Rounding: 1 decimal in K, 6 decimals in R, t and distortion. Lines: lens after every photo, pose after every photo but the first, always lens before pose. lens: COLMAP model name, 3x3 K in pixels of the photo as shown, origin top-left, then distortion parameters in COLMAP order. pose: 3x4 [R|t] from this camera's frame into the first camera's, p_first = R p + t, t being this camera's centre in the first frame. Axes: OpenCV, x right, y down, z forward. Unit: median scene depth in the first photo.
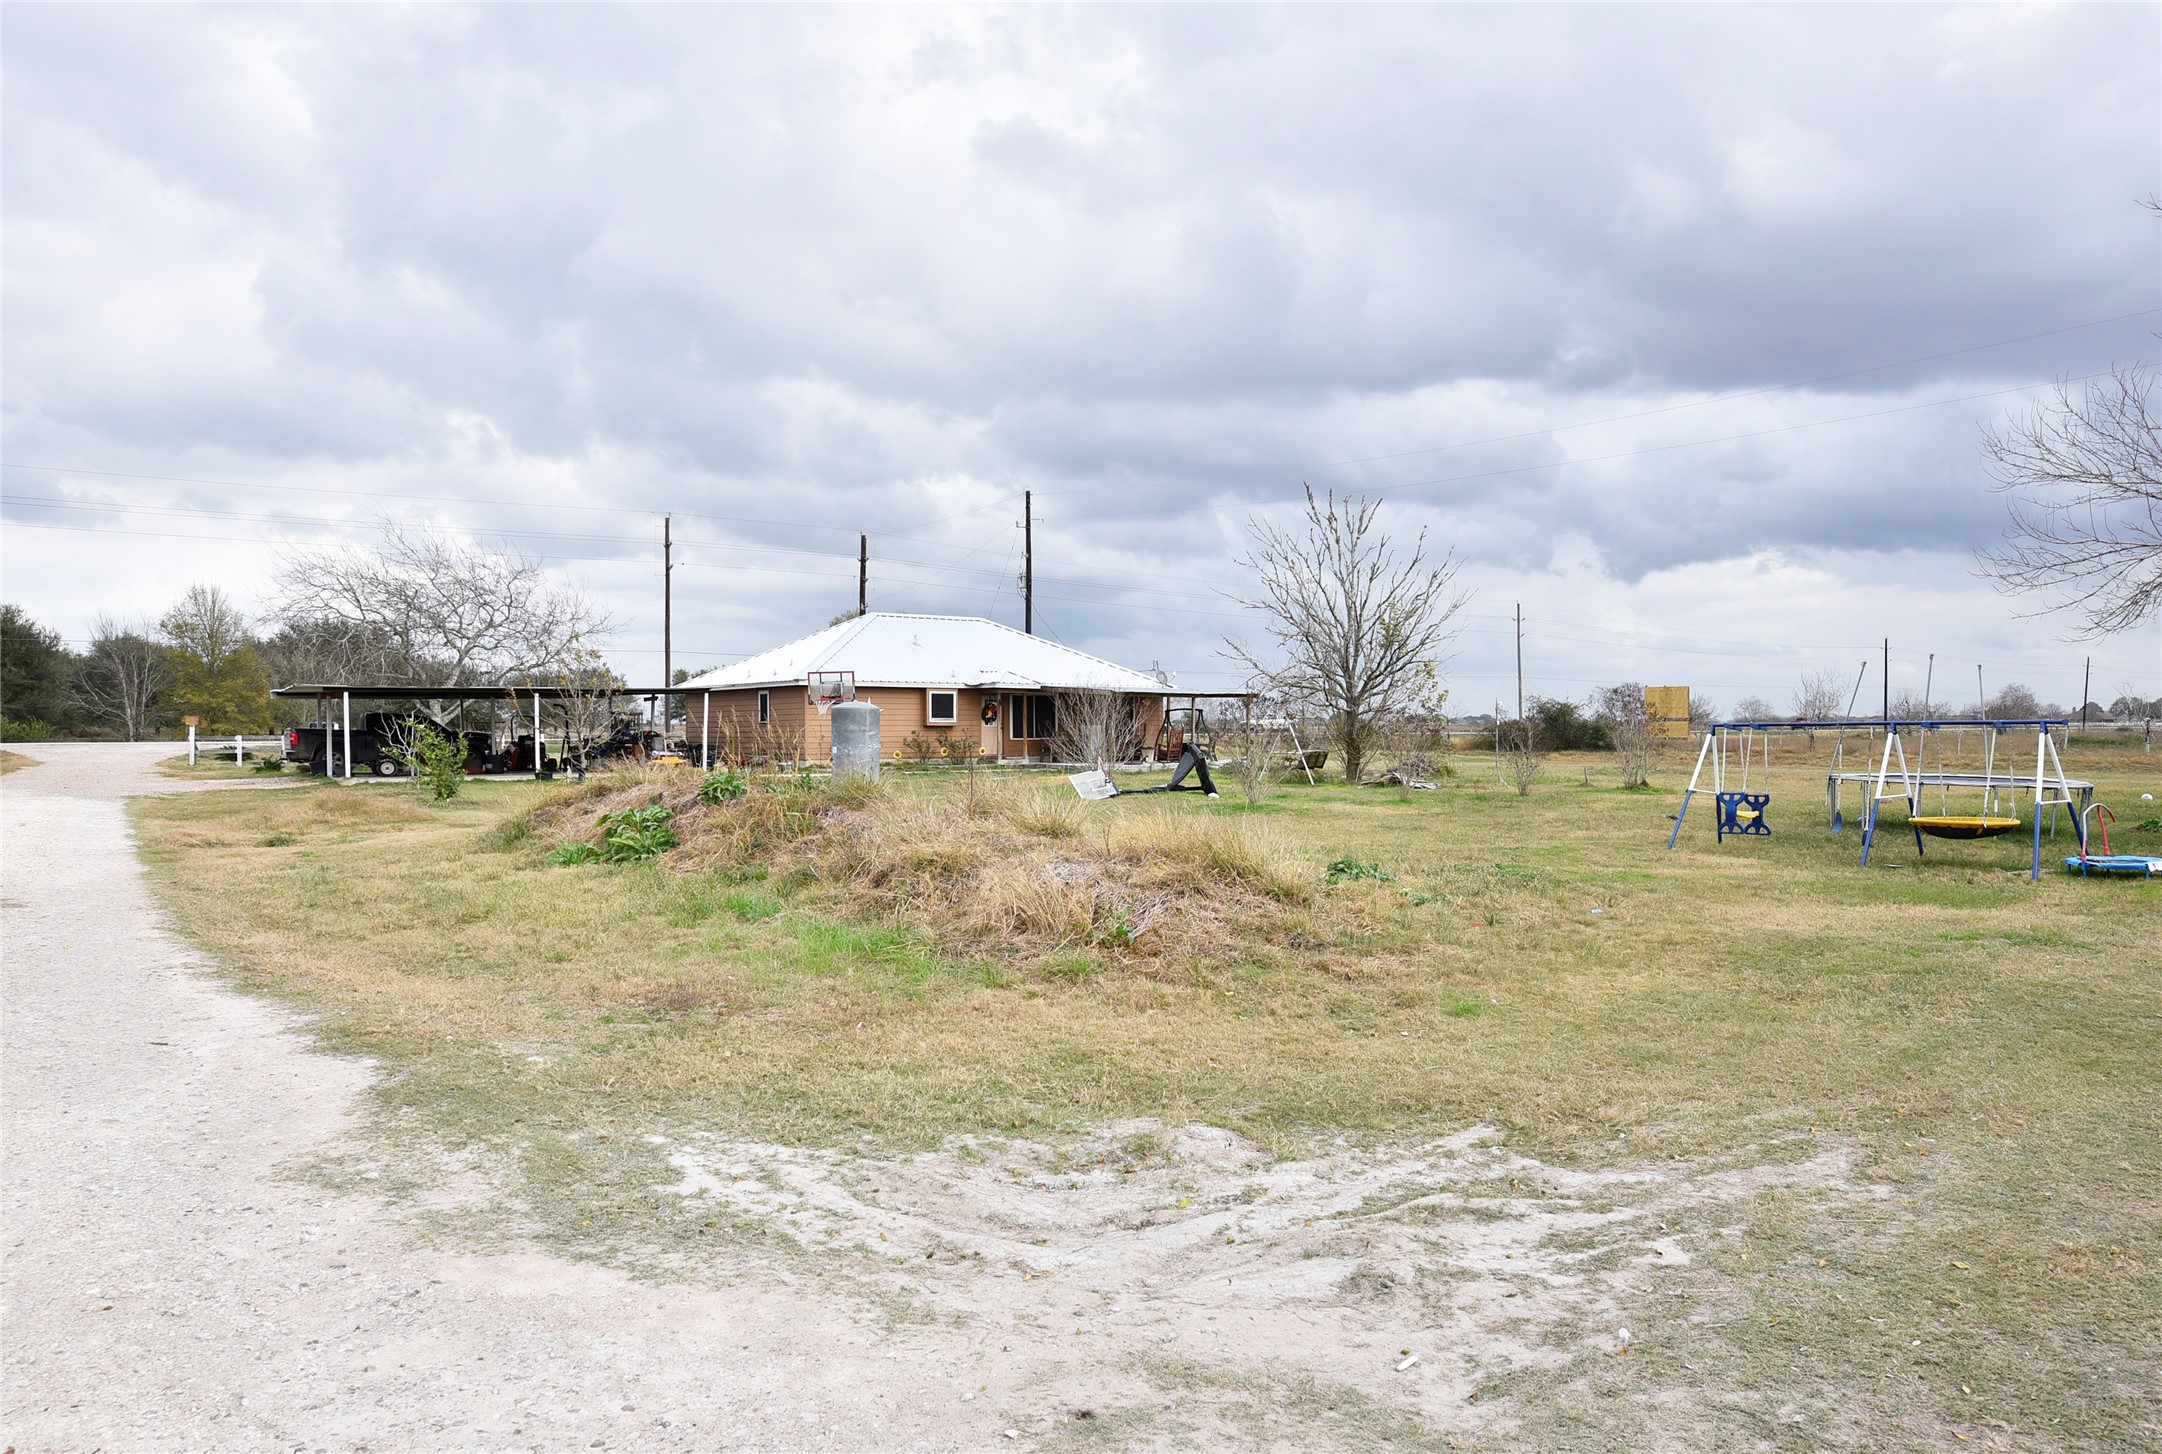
lens RADIAL K [[1344.8, 0, 1078.8], [0, 1344.8, 761.1], [0, 0, 1]] dist [0.000822, 0.000122]
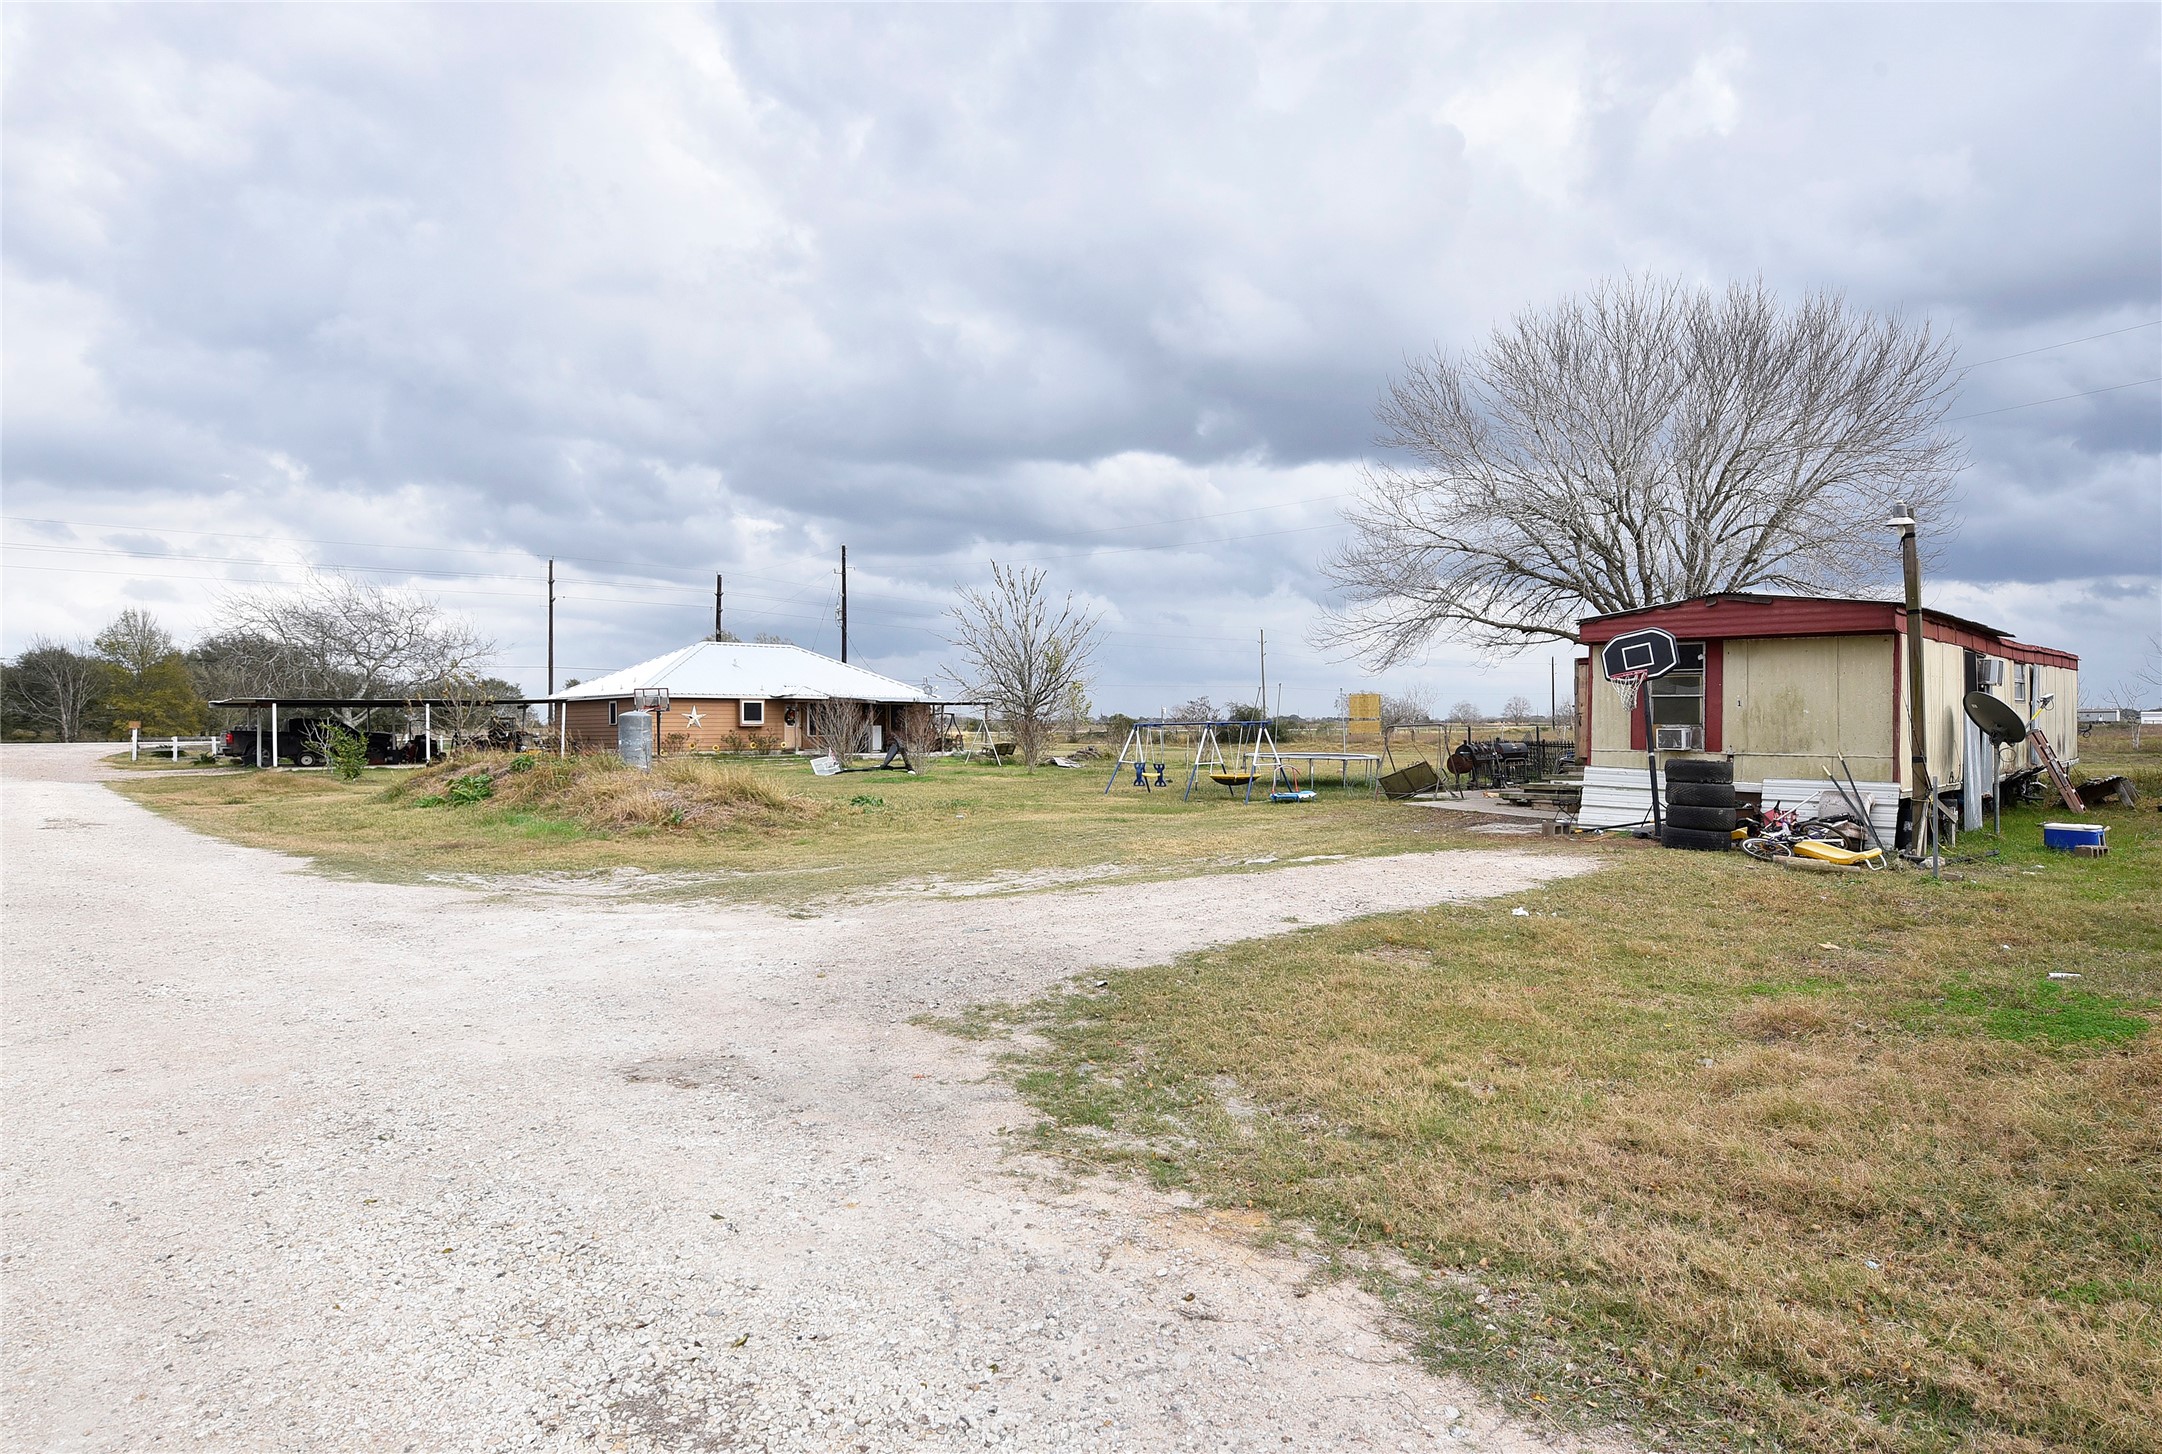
lens RADIAL K [[1087.2, 0, 1081.0], [0, 1087.2, 727.0], [0, 0, 1]] dist [-0.002344, -0.005531]
pose [[0.989070, -0.004218, 0.147383, 0.064942], [0.007884, 0.999674, -0.024296, 0.003555], [-0.147233, 0.025193, 0.988781, -0.132567]]
